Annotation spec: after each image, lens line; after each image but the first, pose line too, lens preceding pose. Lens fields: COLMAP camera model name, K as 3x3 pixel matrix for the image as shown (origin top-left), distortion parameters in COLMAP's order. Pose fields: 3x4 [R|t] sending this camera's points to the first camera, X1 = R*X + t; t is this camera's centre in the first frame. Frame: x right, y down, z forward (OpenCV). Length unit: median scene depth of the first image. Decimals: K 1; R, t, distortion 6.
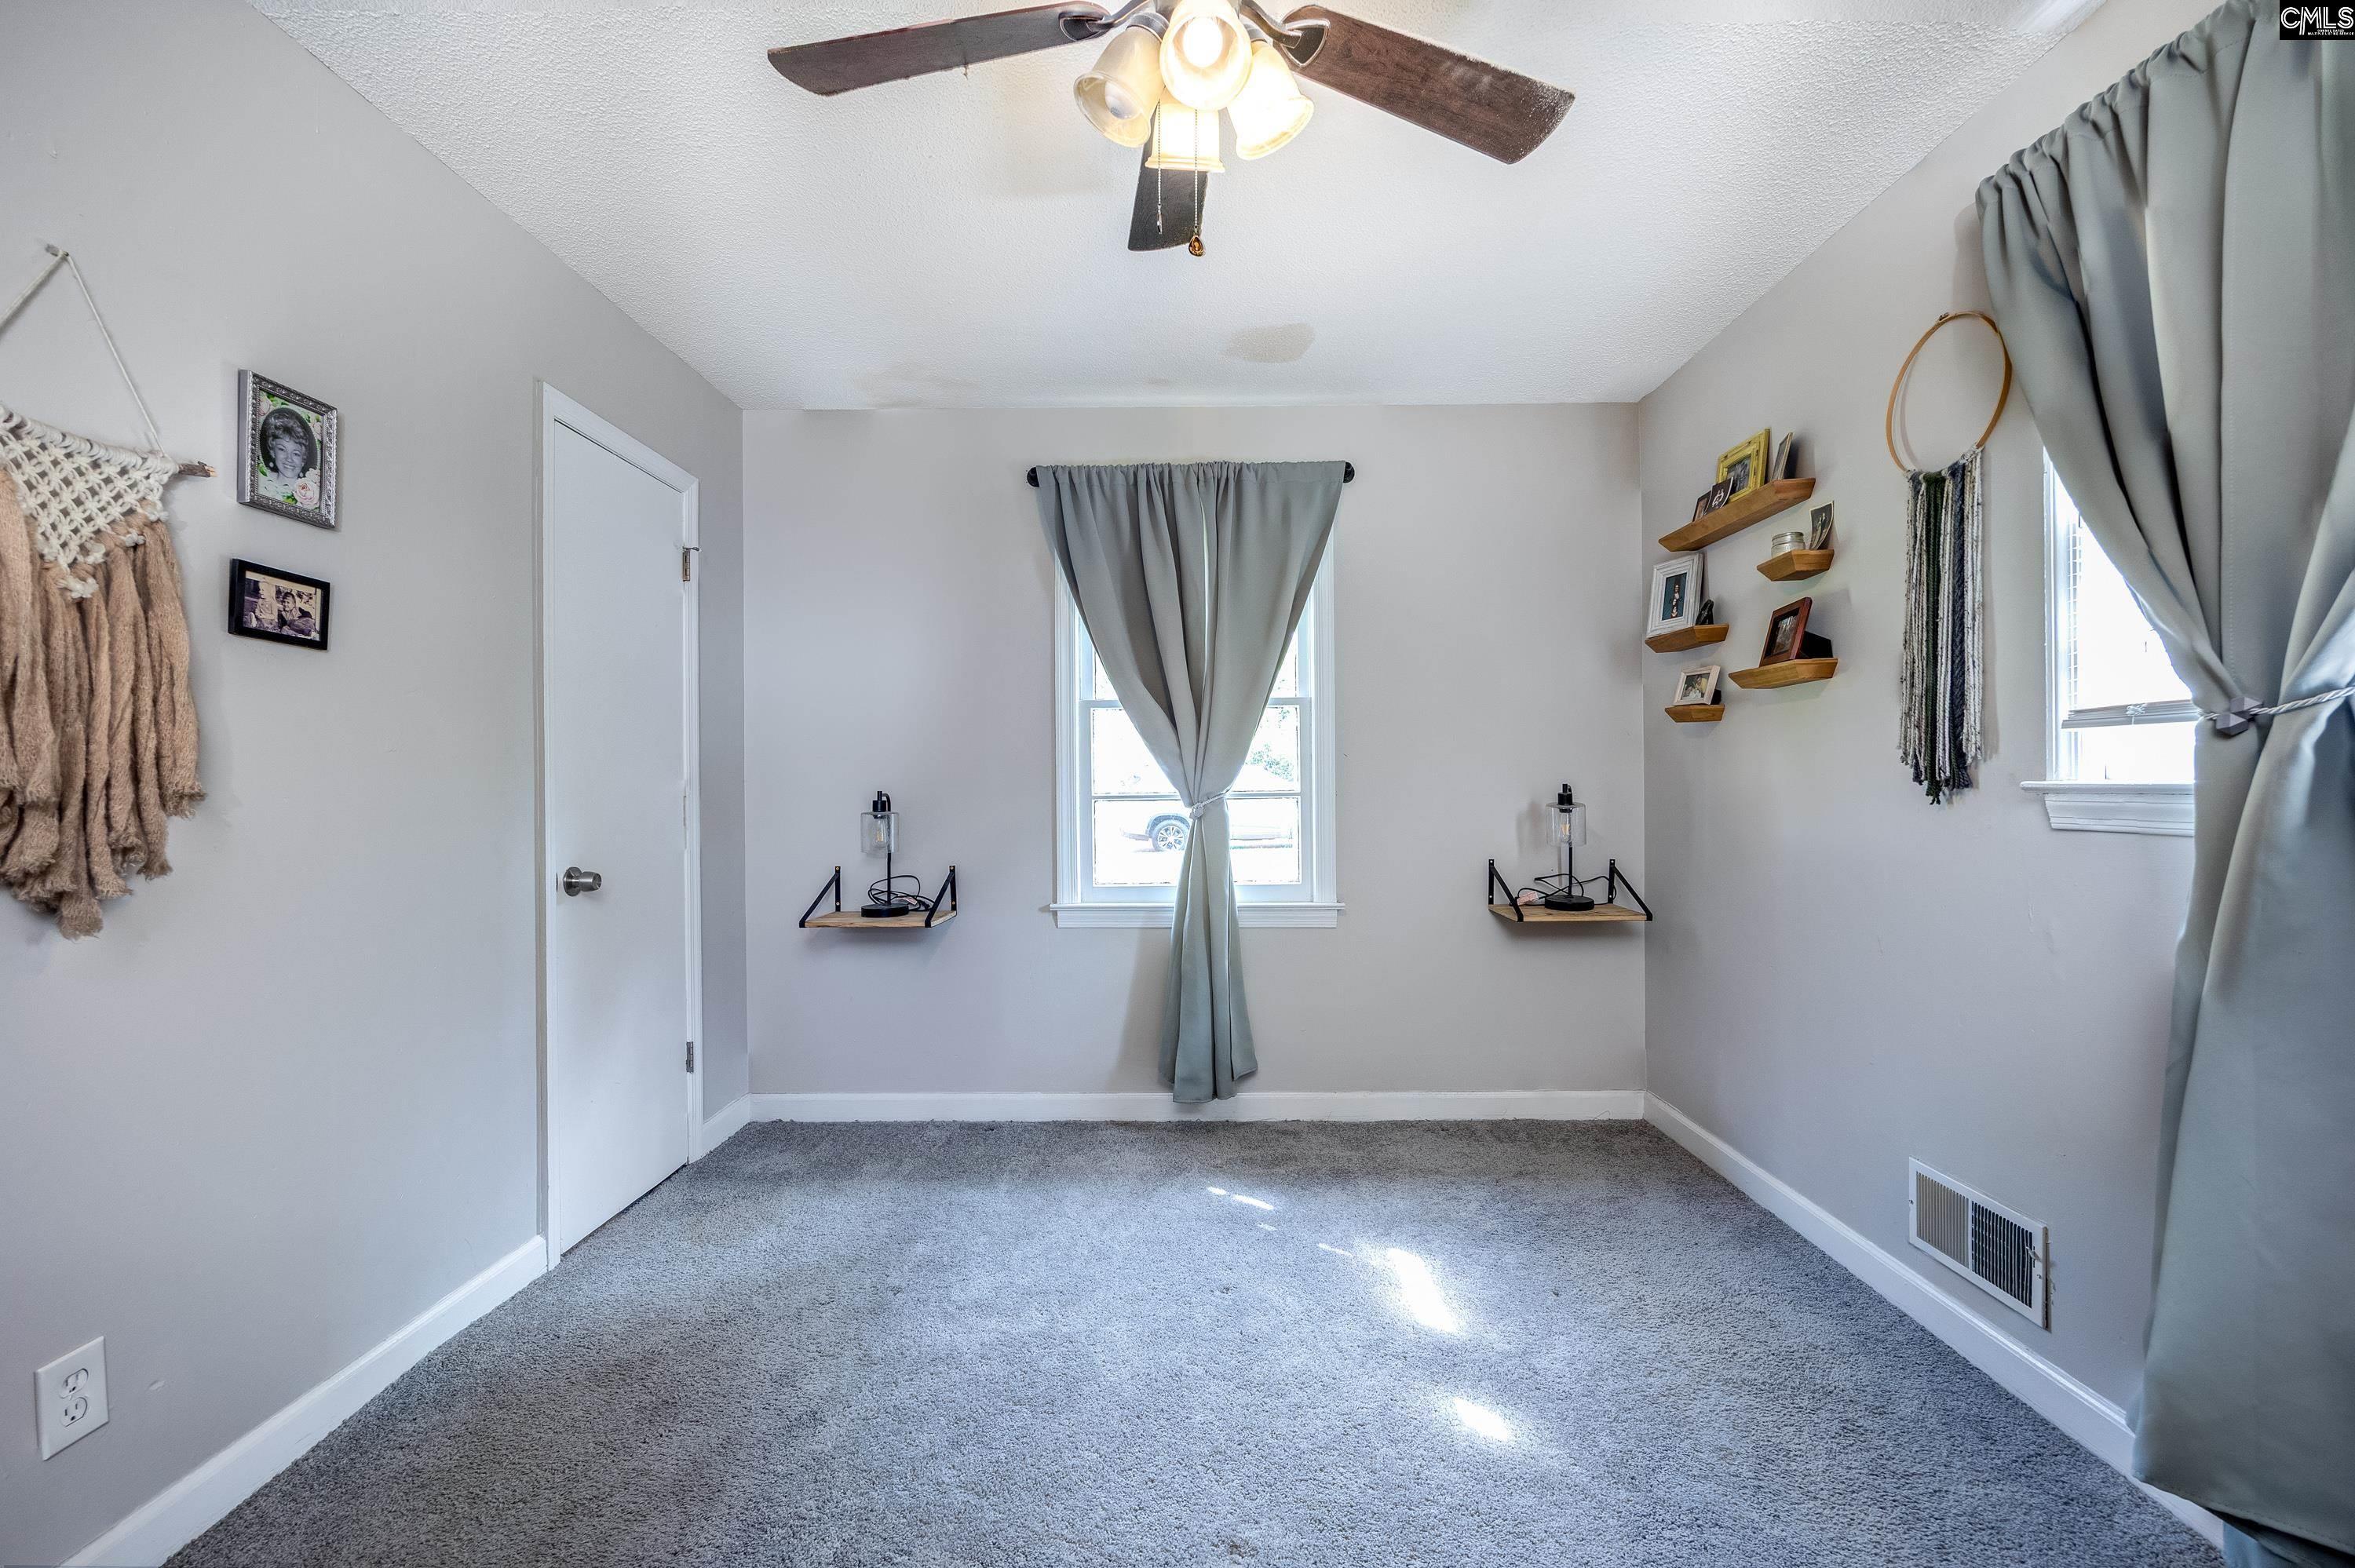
lens RADIAL K [[1050.8, 0, 1177.3], [0, 1050.8, 783.1], [0, 0, 1]] dist [-0.005377, 0.000913]
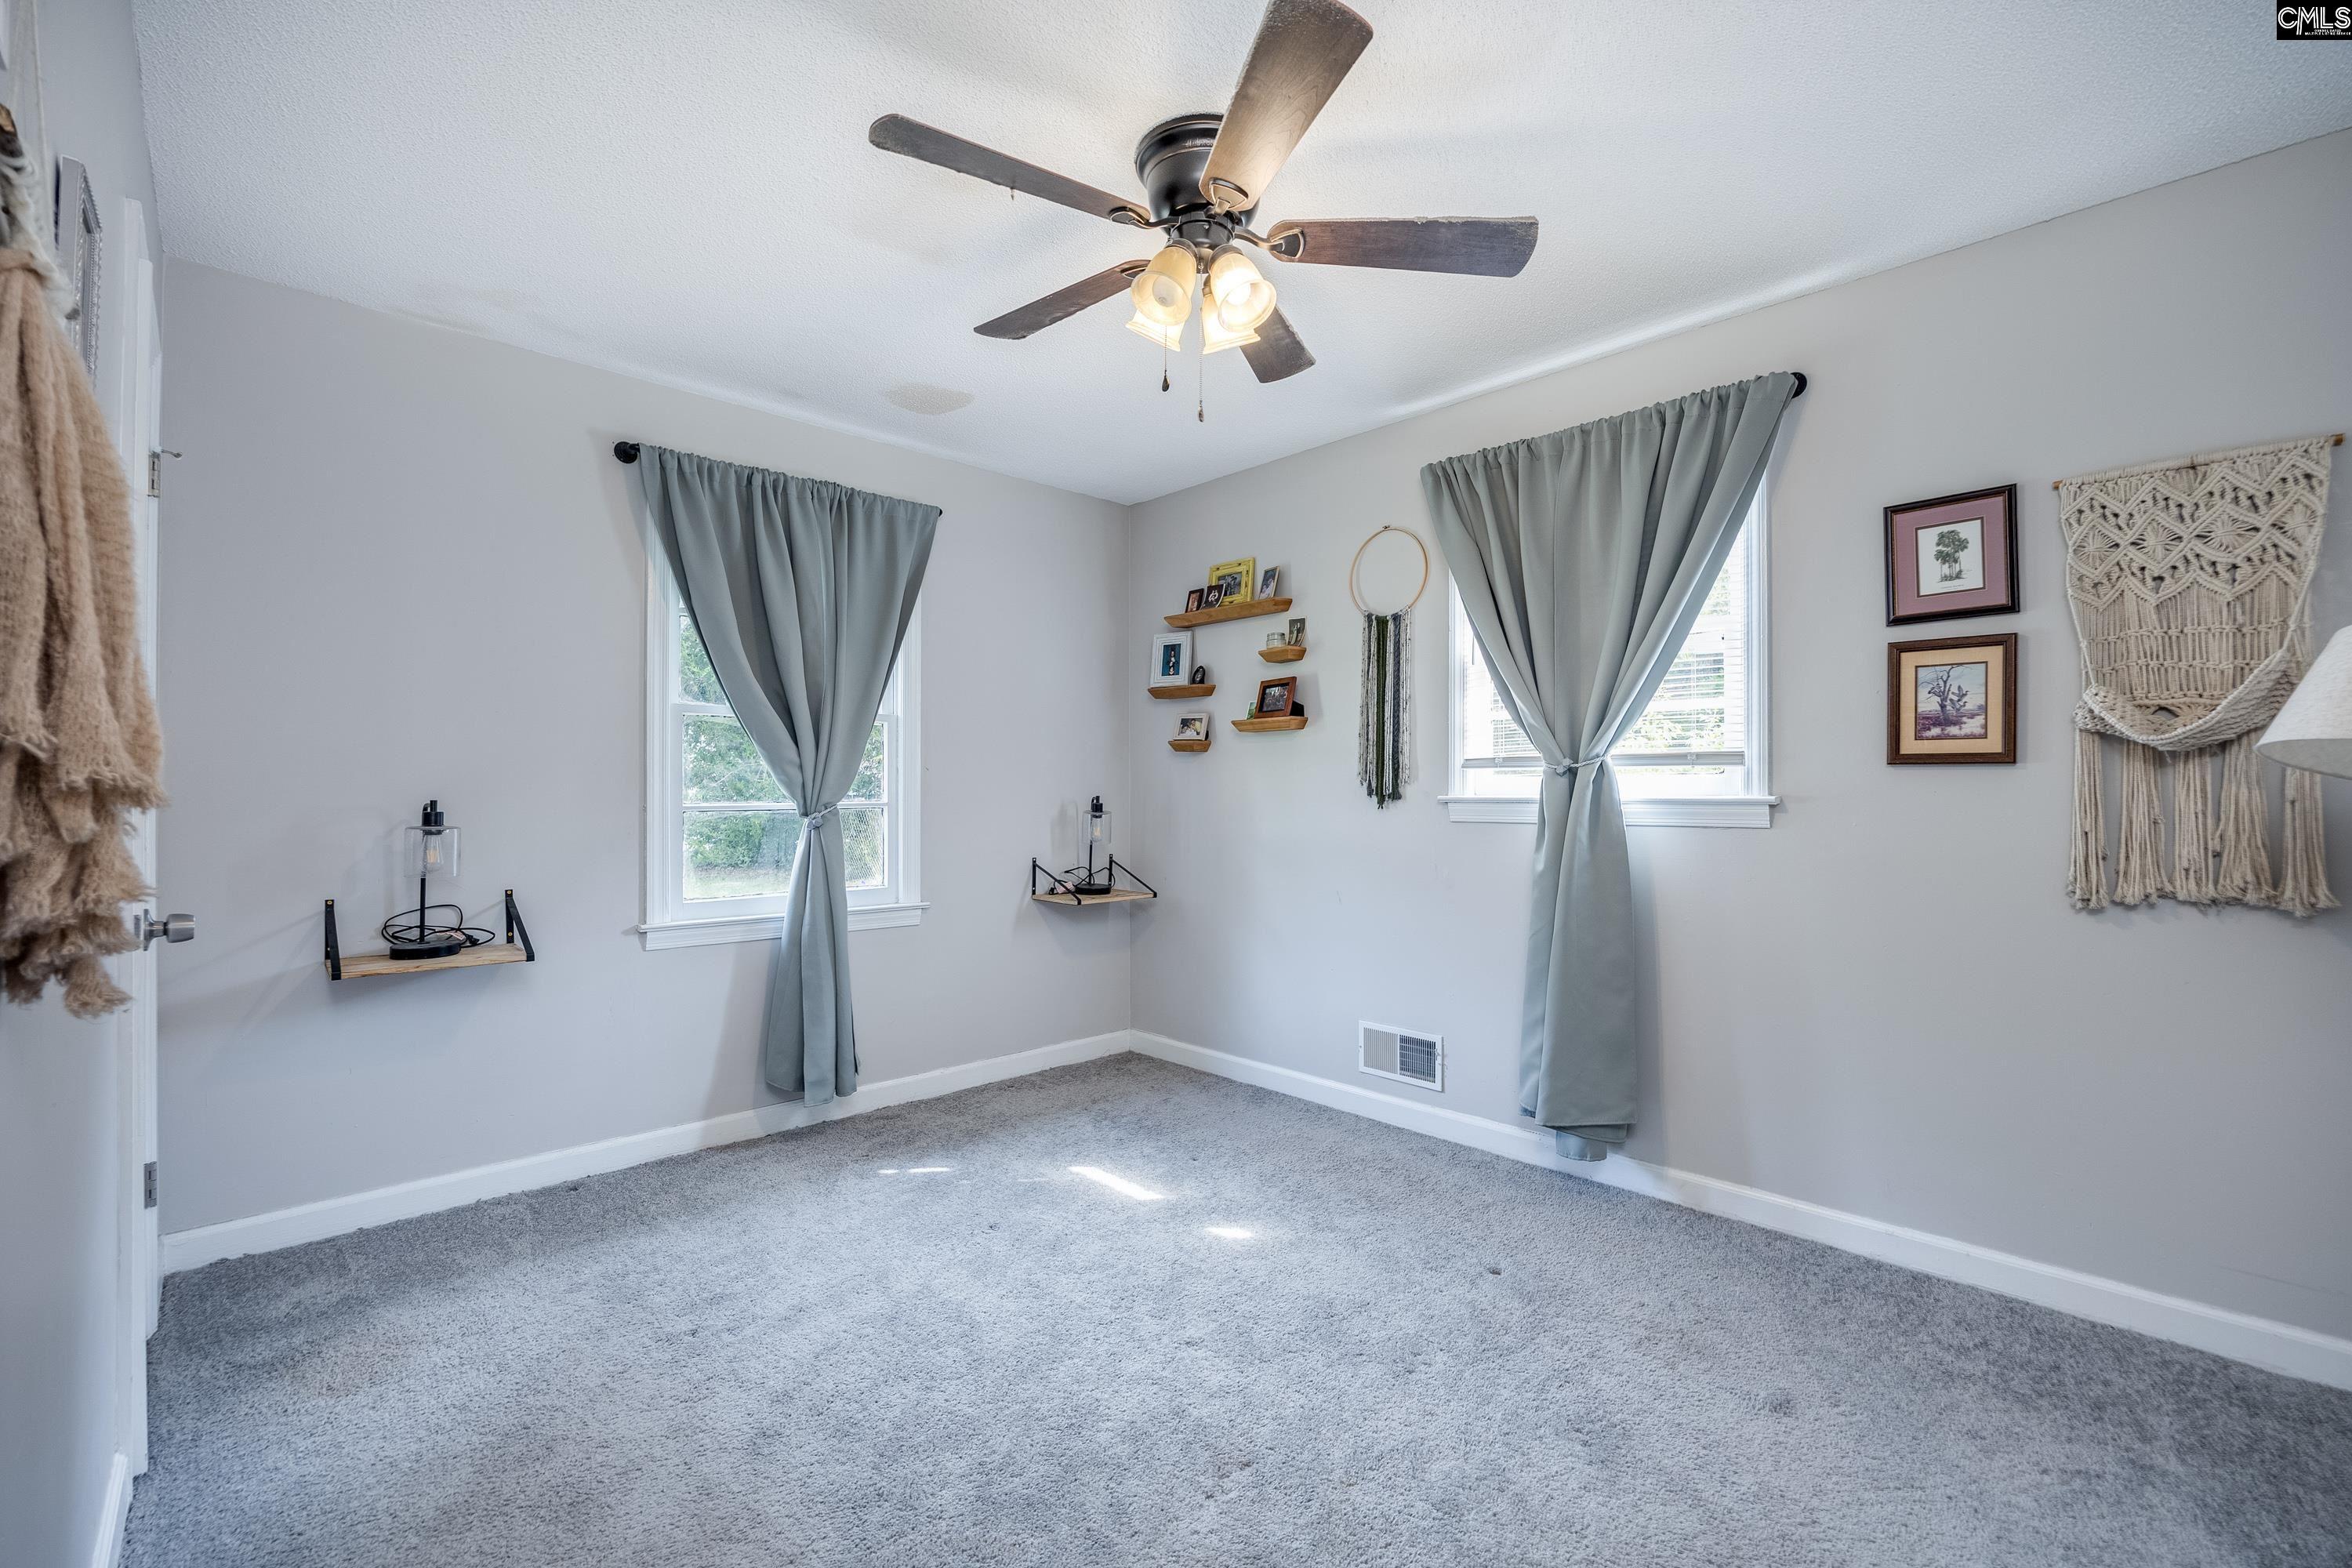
lens RADIAL K [[1128.6, 0, 1174.3], [0, 1128.6, 786.8], [0, 0, 1]] dist [0.000807, -0.000136]
pose [[0.676420, 0.010406, 0.736443, -0.608787], [-0.005938, 0.999945, -0.008675, 0.001435], [-0.736492, 0.001495, 0.676444, -0.001392]]
